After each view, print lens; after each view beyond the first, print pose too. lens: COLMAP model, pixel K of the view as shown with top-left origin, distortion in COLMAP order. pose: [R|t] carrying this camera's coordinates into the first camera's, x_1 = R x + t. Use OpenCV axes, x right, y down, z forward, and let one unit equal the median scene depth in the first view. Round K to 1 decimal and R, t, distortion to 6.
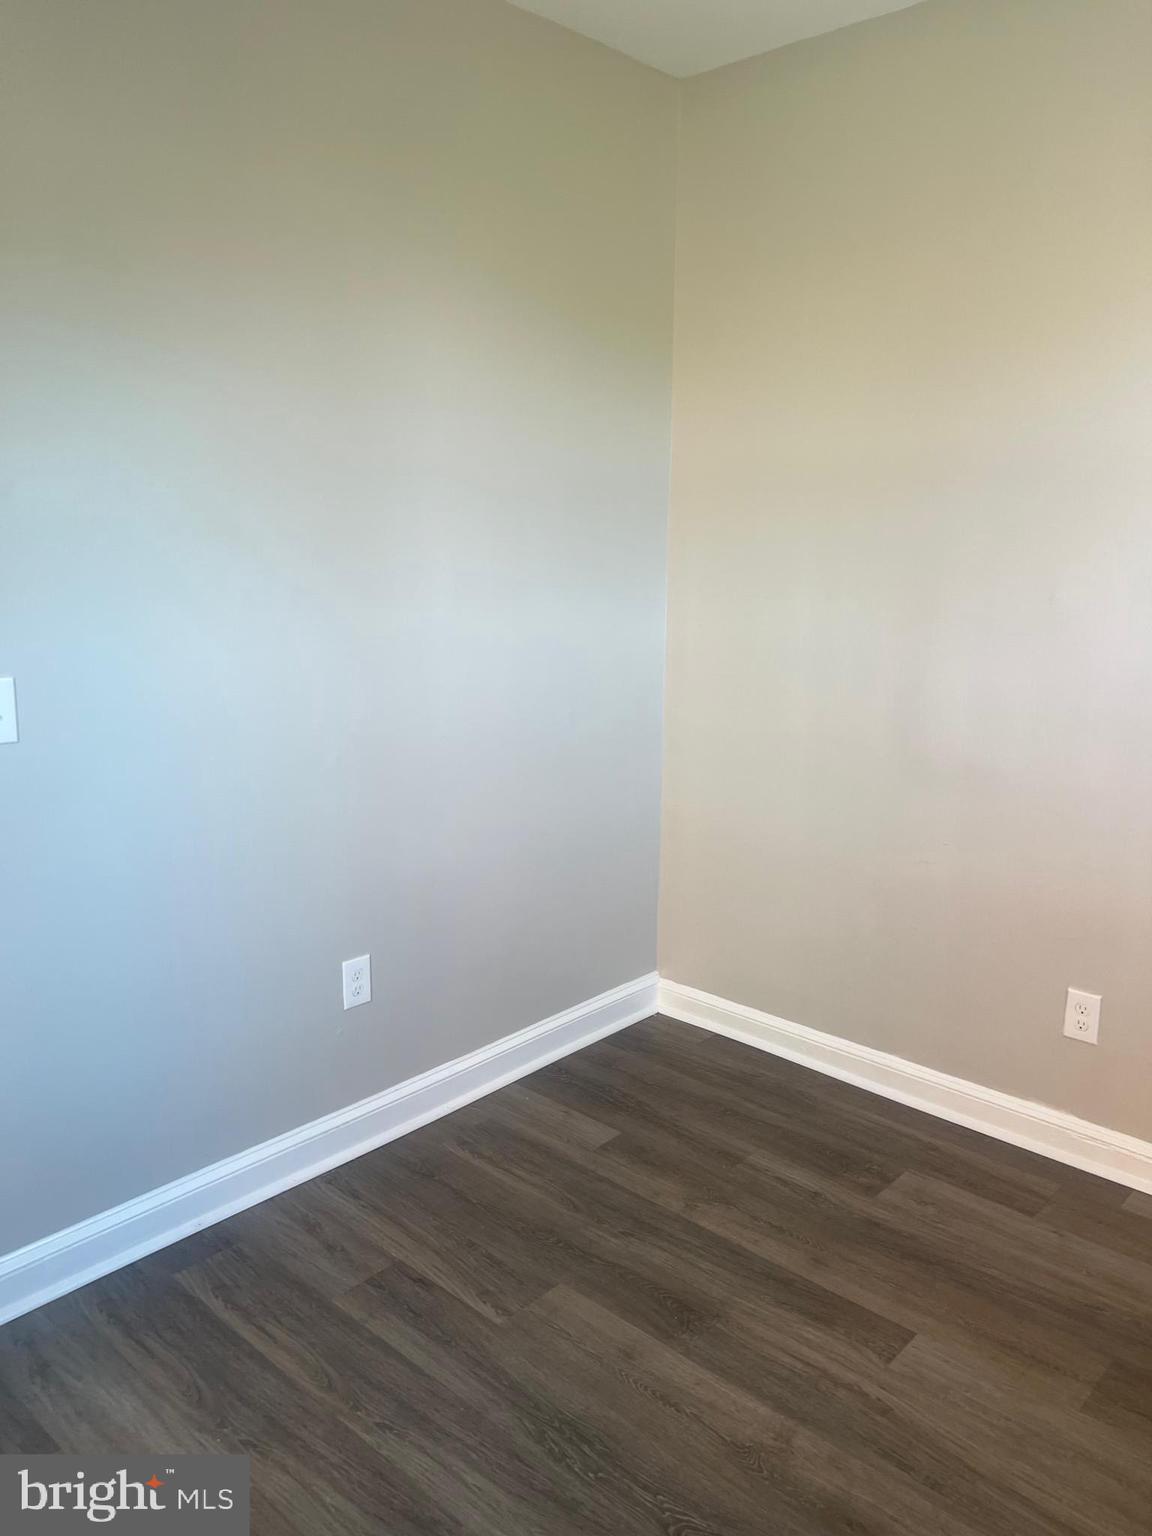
lens RADIAL K [[1152.5, 0, 567.7], [0, 1152.5, 766.1], [0, 0, 1]] dist [-0.003139, -0.021620]
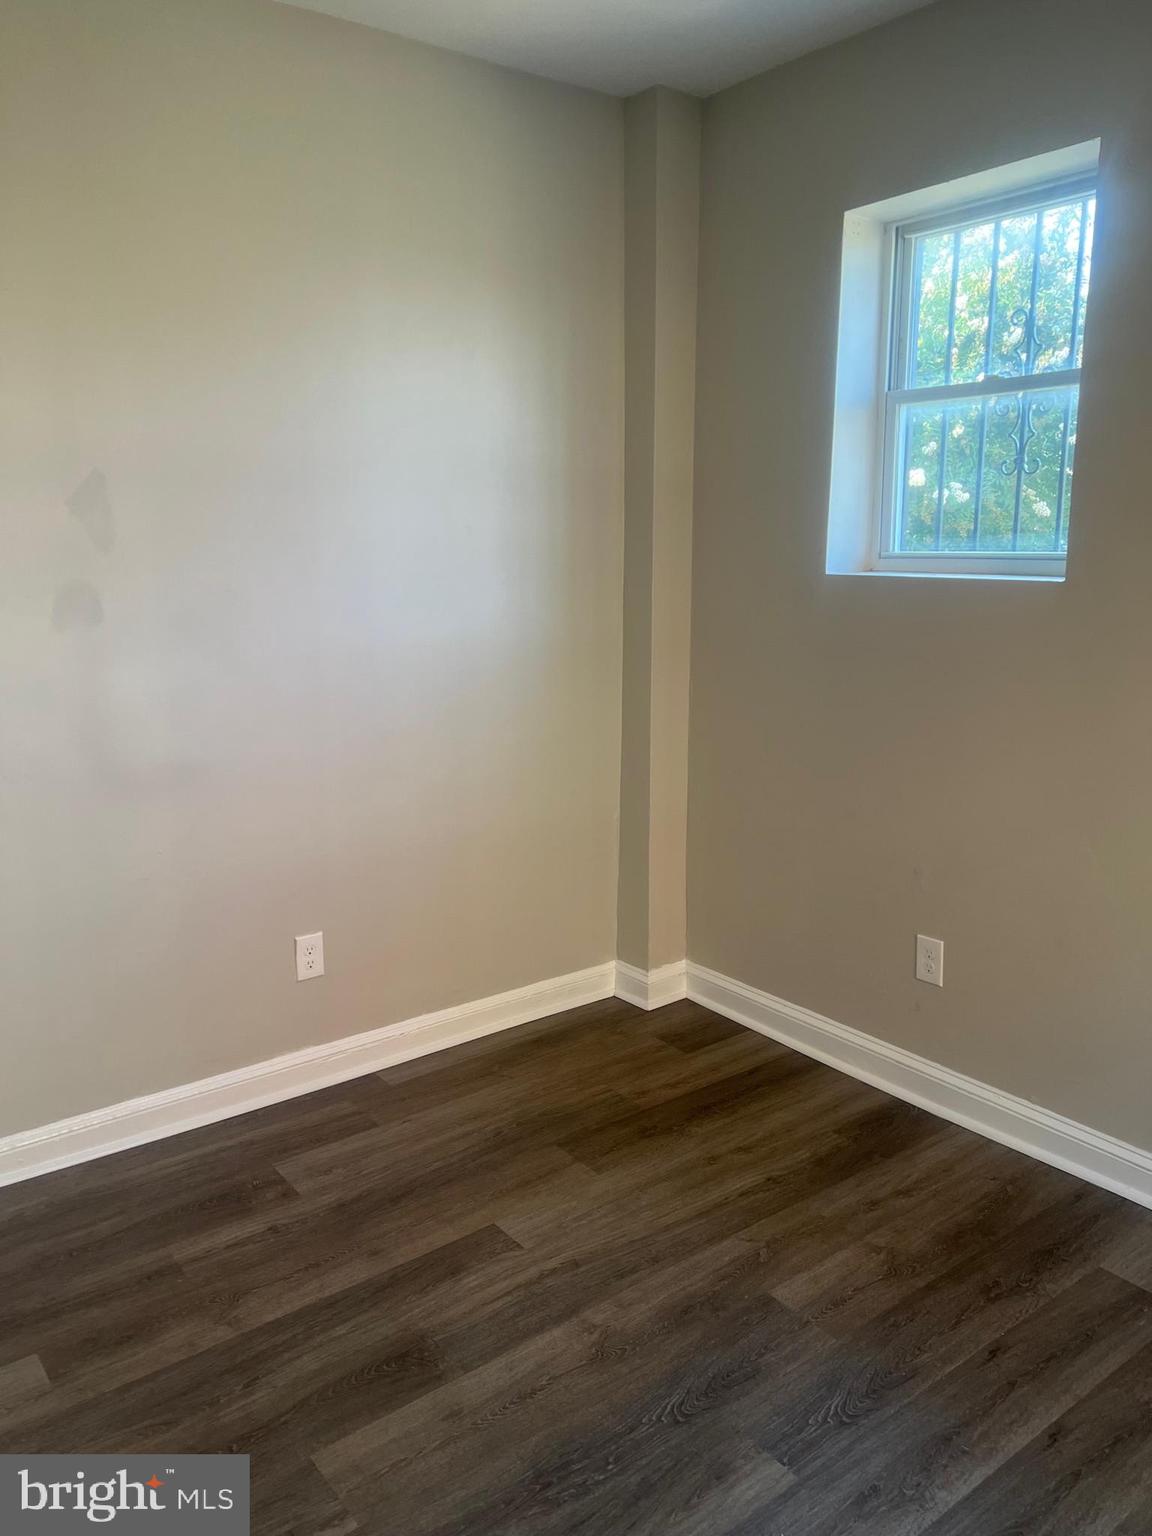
lens RADIAL K [[1152.5, 0, 567.9], [0, 1152.5, 769.2], [0, 0, 1]] dist [-0.003139, -0.021620]
pose [[0.160692, -0.206124, 0.965241, -0.655292], [0.208138, 0.963035, 0.171003, -0.116145], [-0.964809, 0.173425, 0.197655, 0.581791]]
